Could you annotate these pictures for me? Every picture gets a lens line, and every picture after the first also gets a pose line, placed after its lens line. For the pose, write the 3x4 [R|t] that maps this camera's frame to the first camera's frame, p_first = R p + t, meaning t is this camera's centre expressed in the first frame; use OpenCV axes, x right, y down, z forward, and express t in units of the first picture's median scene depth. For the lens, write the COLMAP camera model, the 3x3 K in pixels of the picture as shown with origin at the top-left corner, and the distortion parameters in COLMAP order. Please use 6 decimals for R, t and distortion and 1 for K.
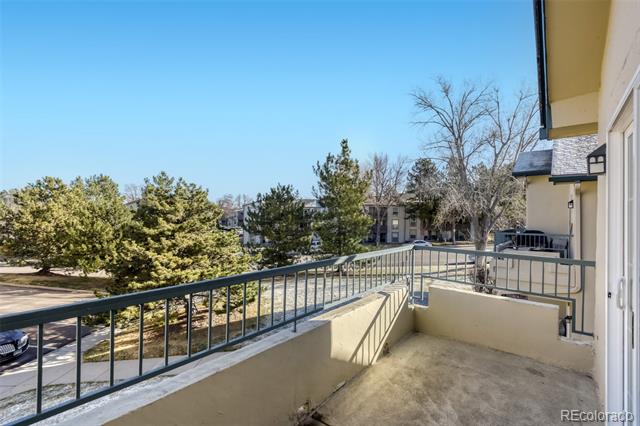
lens RADIAL K [[298.2, 0, 323.8], [0, 298.2, 214.1], [0, 0, 1]] dist [0.016754, -0.015947]
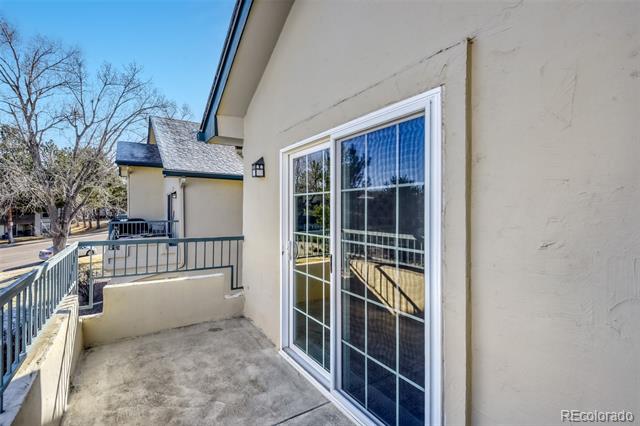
lens RADIAL K [[298.2, 0, 322.6], [0, 298.2, 207.4], [0, 0, 1]] dist [0.016754, -0.015947]
pose [[0.293787, -0.009748, 0.955821, -0.293470], [-0.005336, 0.999916, 0.011838, 0.000500], [-0.955856, -0.008578, 0.293710, 0.175207]]
